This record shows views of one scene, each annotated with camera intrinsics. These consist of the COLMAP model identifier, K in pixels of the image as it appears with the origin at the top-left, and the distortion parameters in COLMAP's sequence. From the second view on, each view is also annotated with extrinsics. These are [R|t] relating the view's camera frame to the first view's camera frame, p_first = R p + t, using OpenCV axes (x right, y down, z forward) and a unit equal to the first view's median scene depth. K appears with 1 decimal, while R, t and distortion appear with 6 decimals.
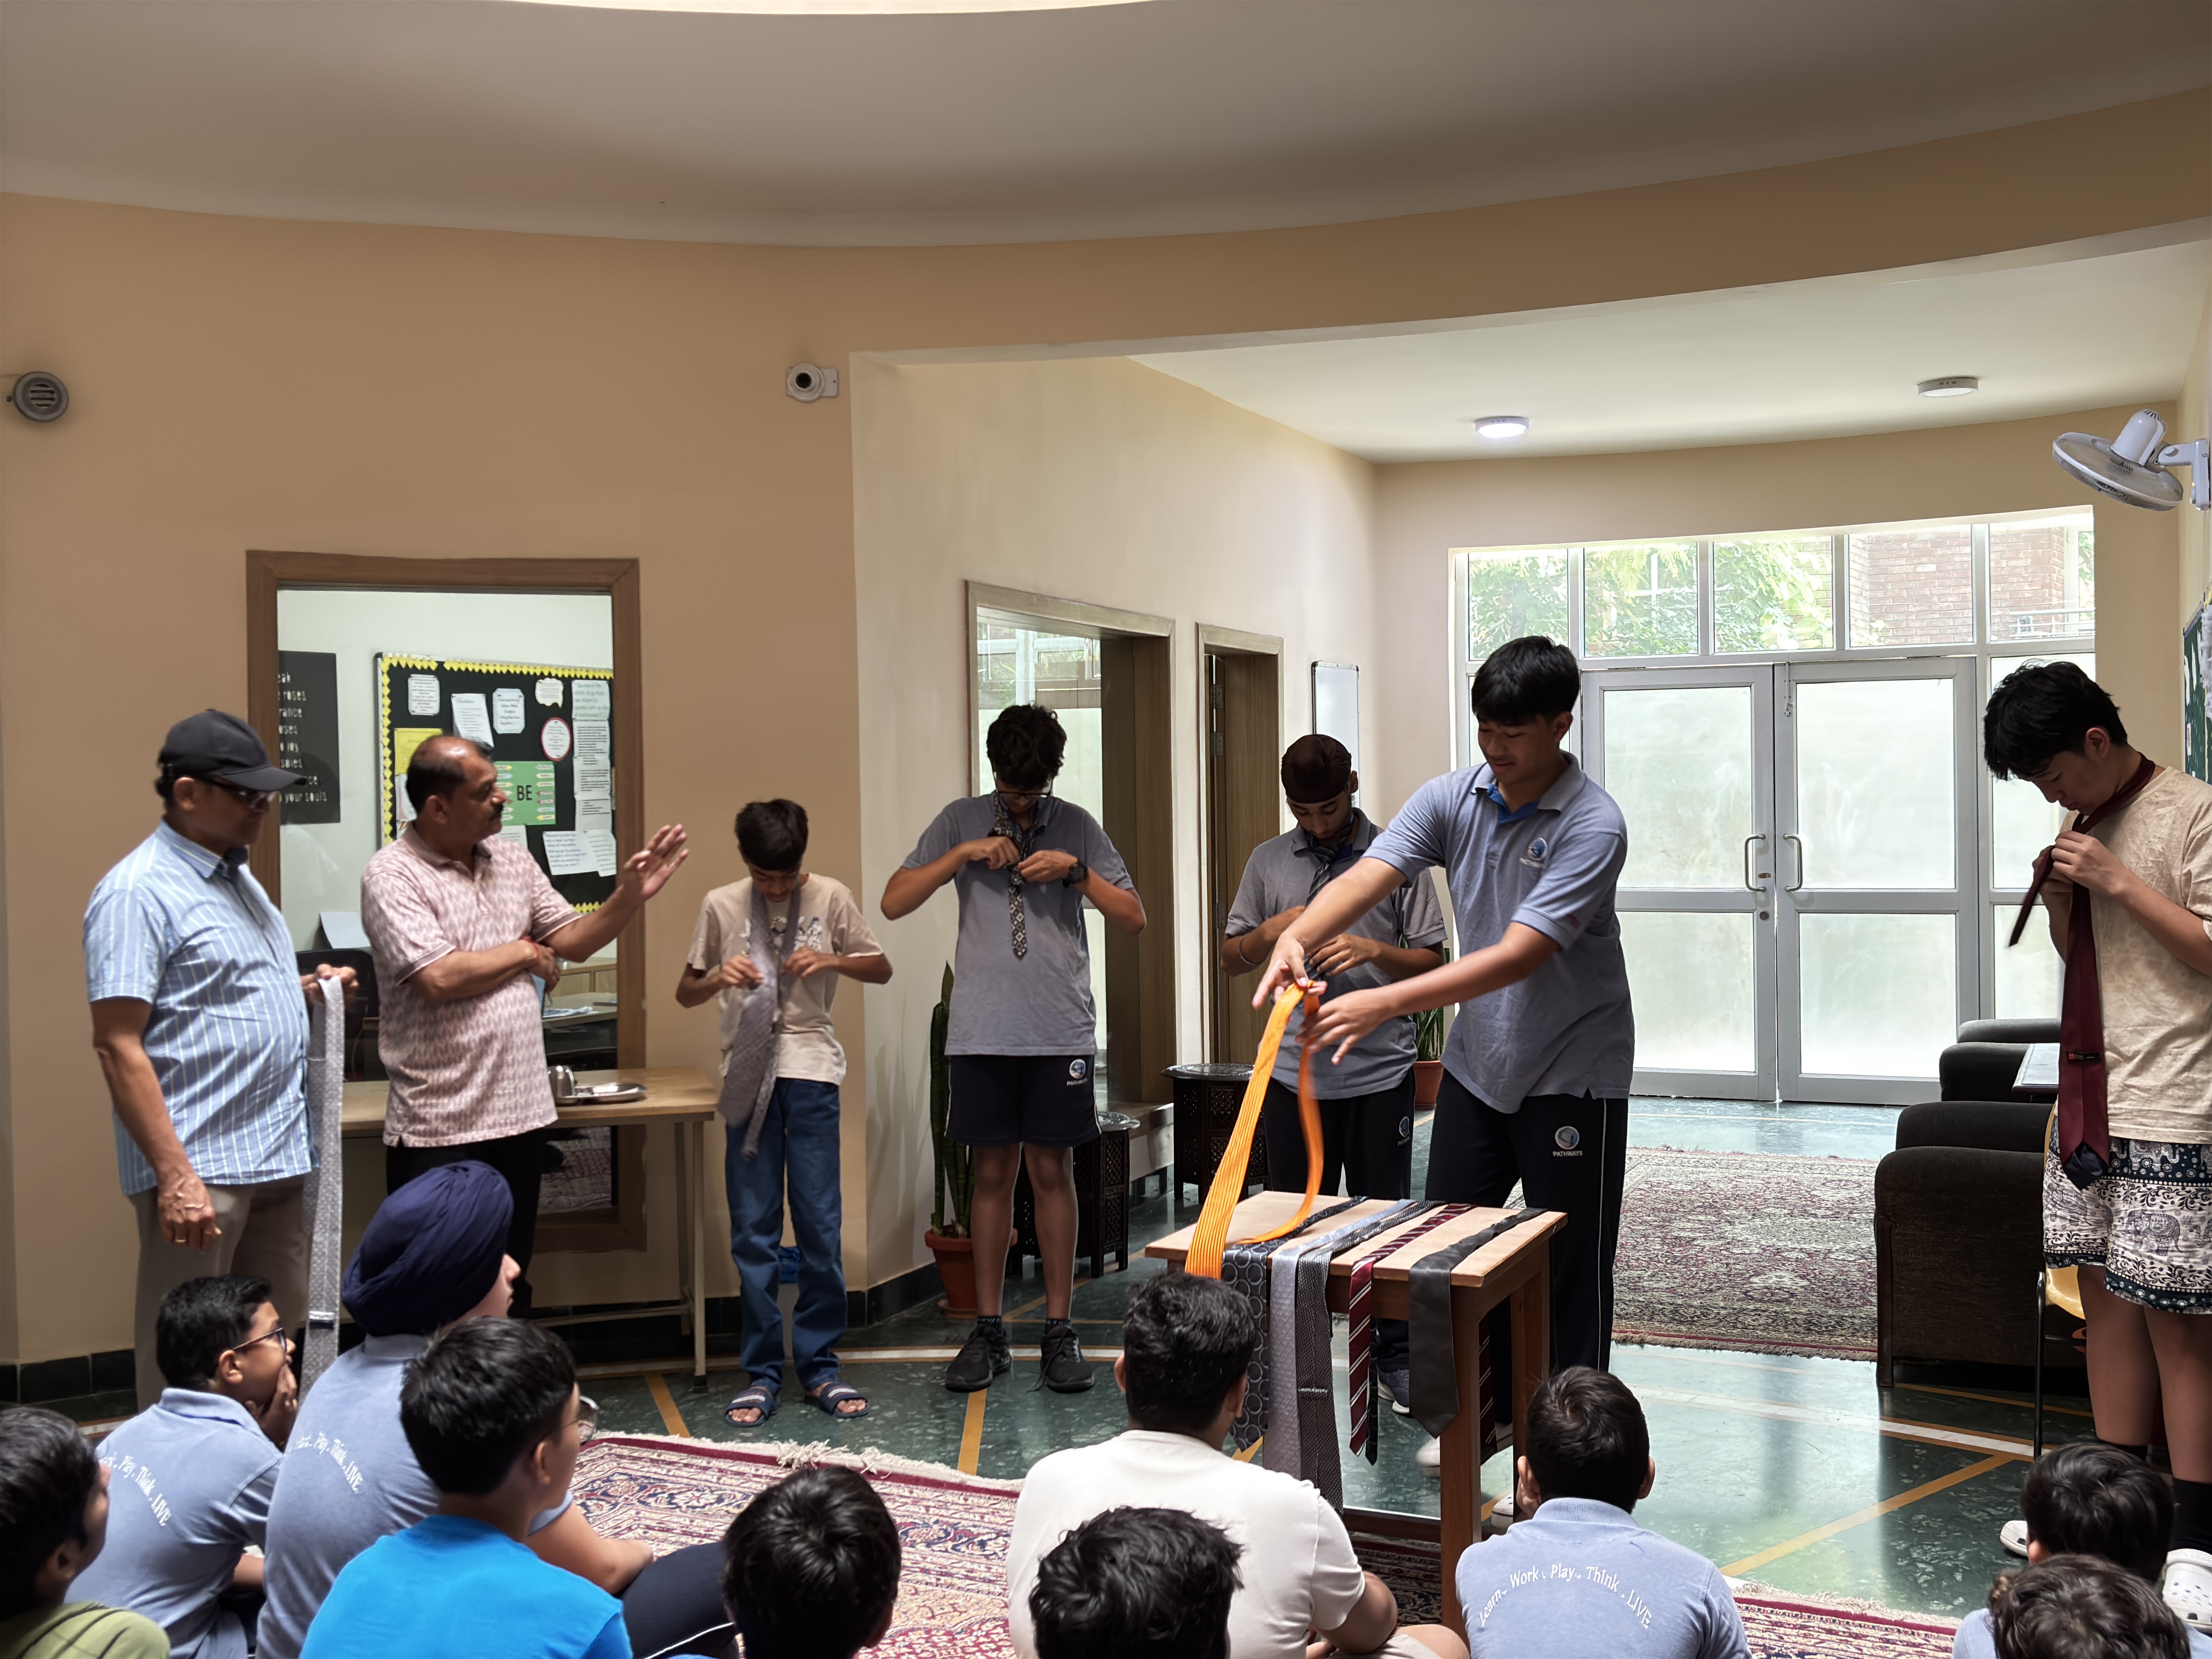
lens RADIAL K [[2384.1, 0, 1119.9], [0, 2384.1, 822.6], [0, 0, 1]] dist [0.090853, 0.000000]
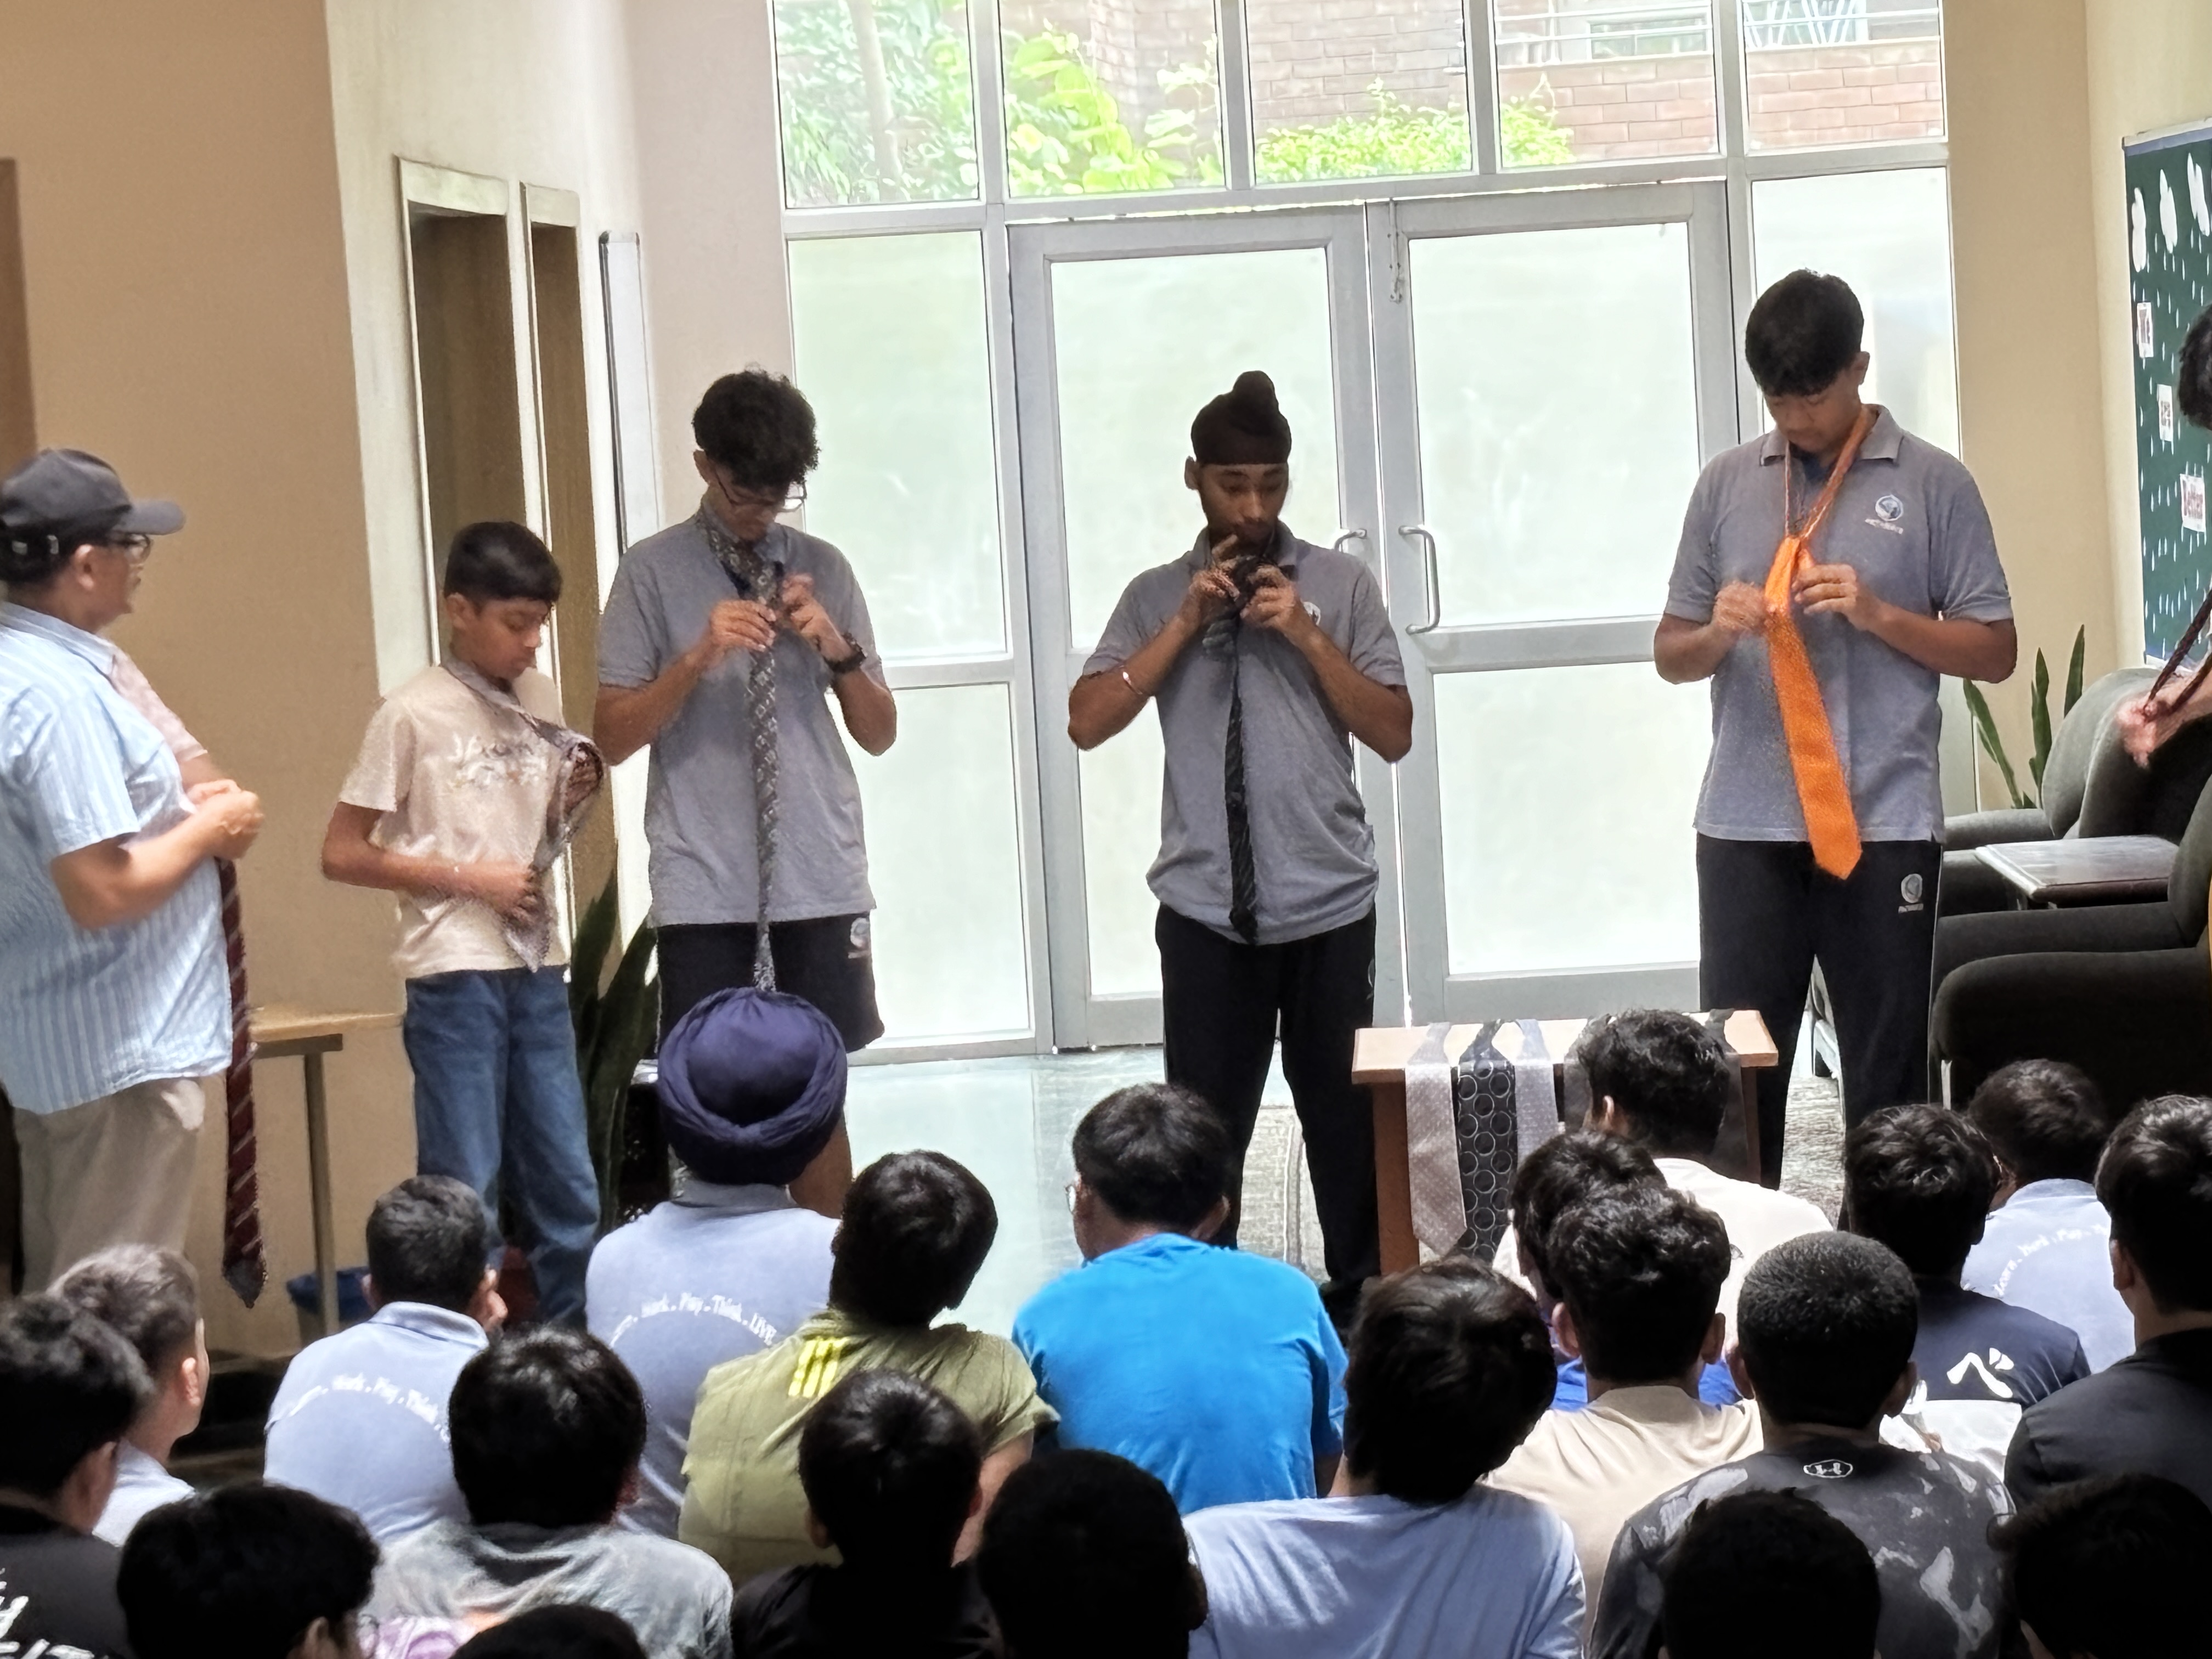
lens RADIAL K [[7302.3, 0, 1103.4], [0, 7302.3, 832.8], [0, 0, 1]] dist [-0.153432, 0.000000]
pose [[0.934383, -0.067902, 0.349738, -0.349083], [0.054836, 0.997382, 0.047141, -0.007362], [-0.352024, -0.024869, 0.935661, -0.474465]]
